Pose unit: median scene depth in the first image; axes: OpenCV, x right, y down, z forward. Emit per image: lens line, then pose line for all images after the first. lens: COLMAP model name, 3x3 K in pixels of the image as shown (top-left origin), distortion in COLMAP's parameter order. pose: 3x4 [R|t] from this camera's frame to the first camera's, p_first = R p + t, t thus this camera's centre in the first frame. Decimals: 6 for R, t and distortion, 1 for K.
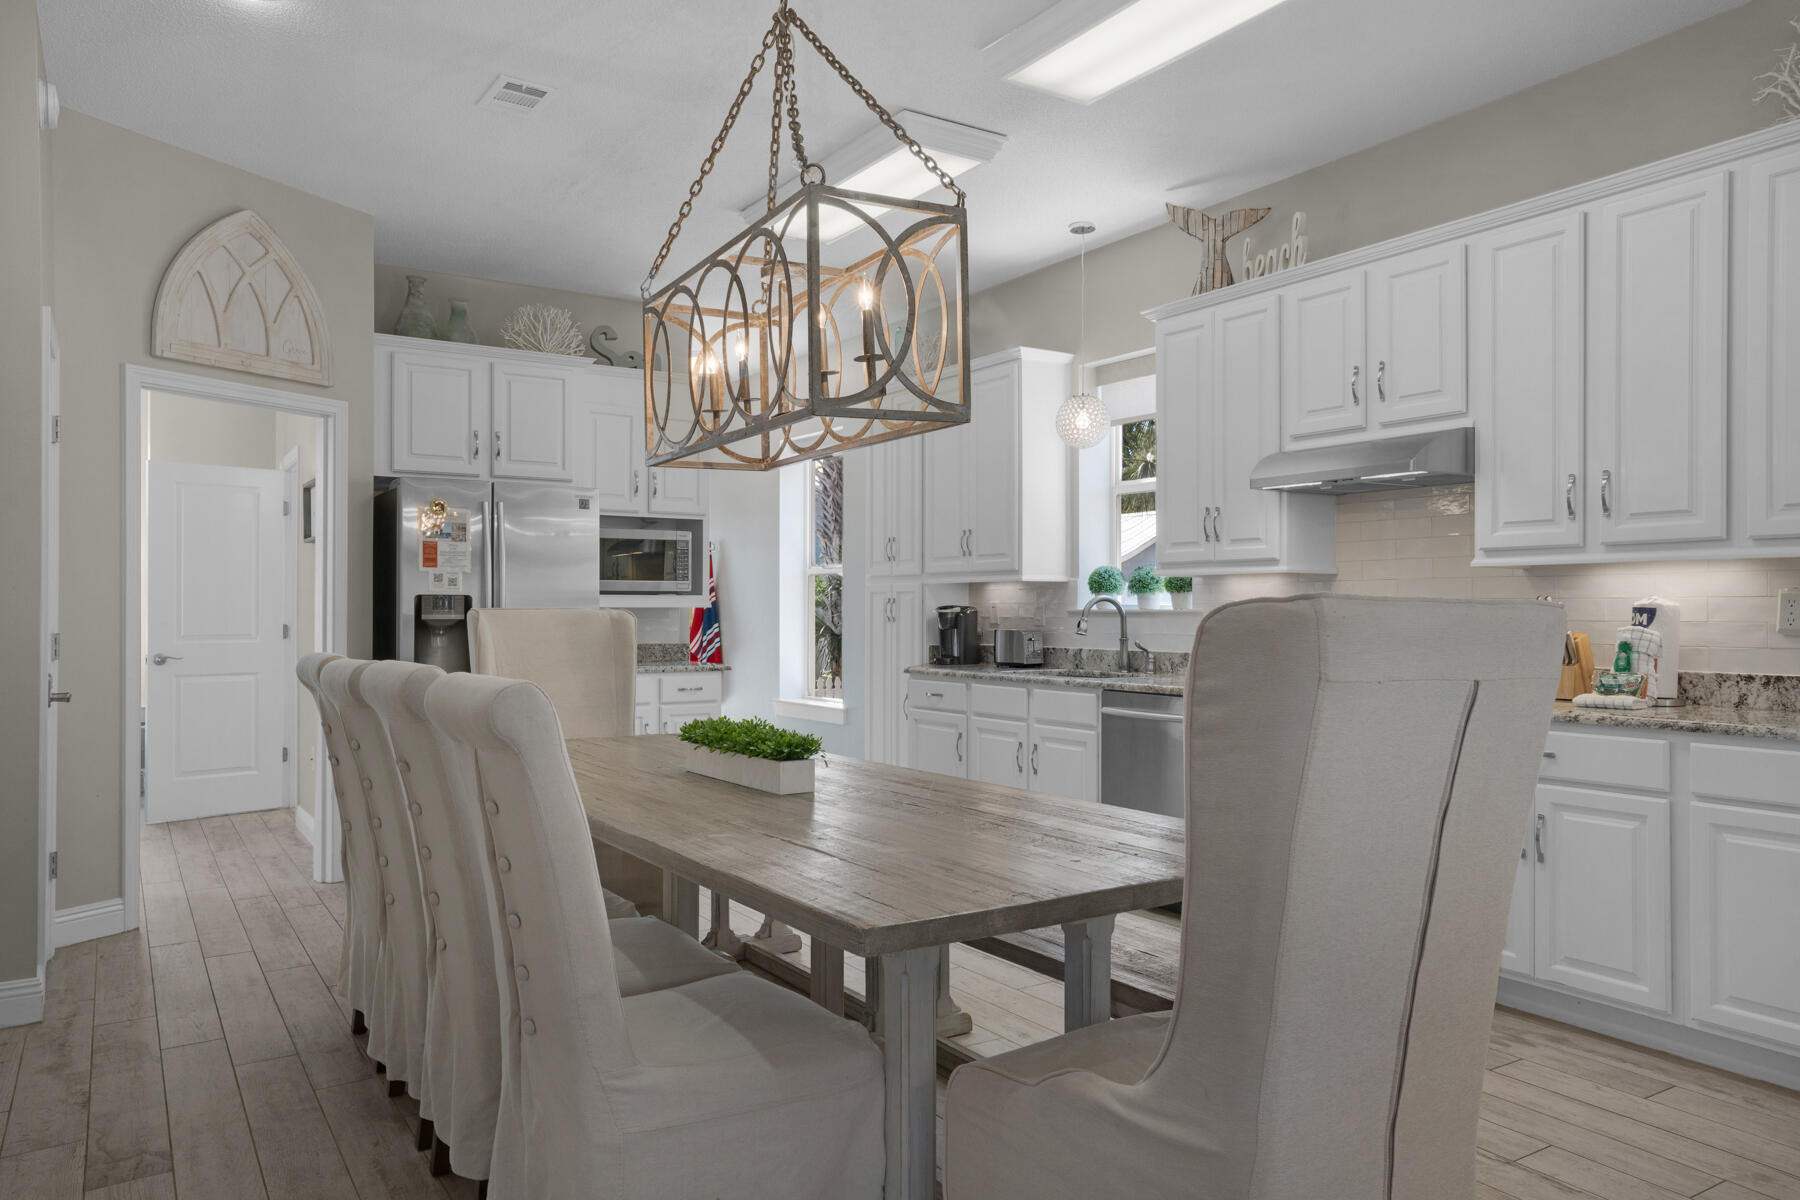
lens RADIAL K [[1229.6, 0, 900.0], [0, 1229.6, 600.0], [0, 0, 1]] dist [-0.028986, 0.064443]
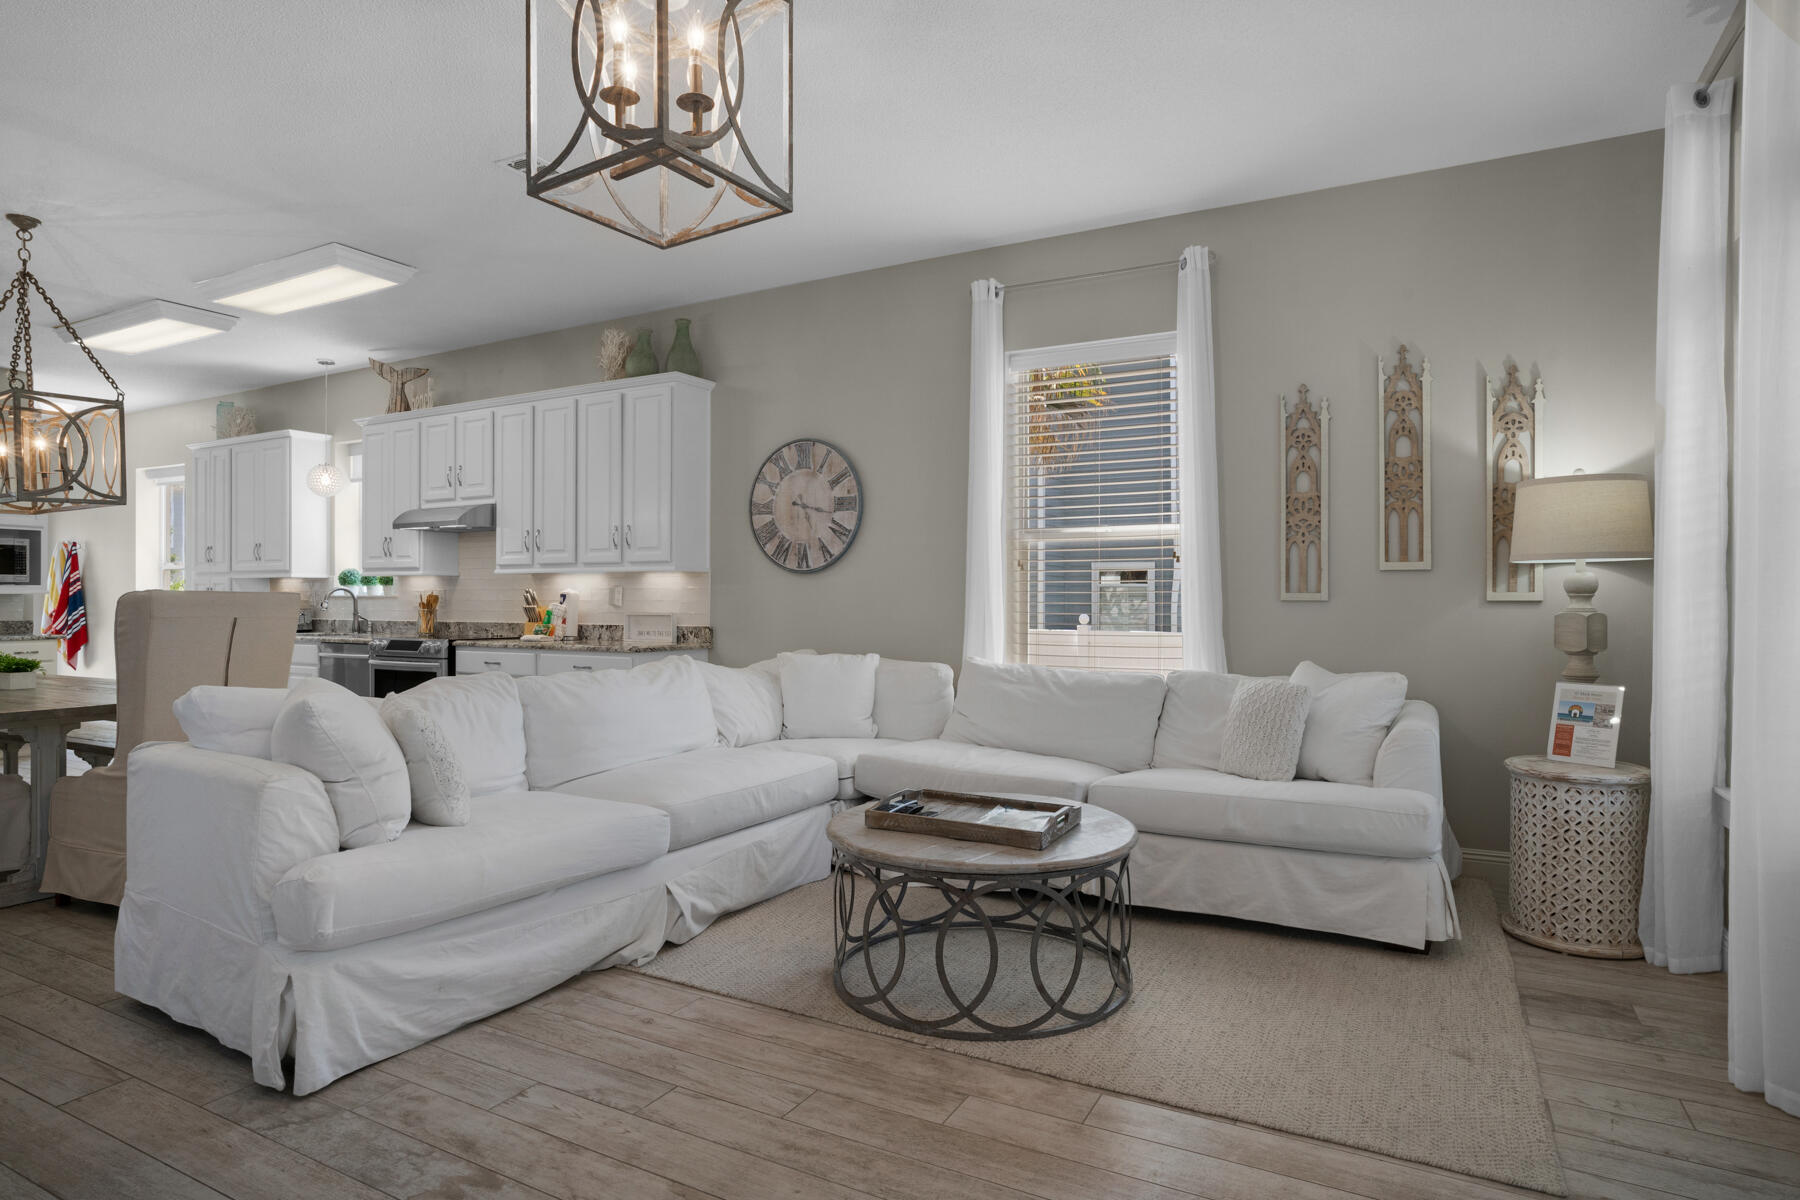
lens RADIAL K [[986.7, 0, 900.0], [0, 986.7, 600.0], [0, 0, 1]] dist [-0.057781, 0.035648]
pose [[0.878037, -0.001922, 0.478590, 0.279424], [-0.003634, 0.999936, 0.010683, -0.003807], [-0.478580, -0.011119, 0.877974, -0.694413]]
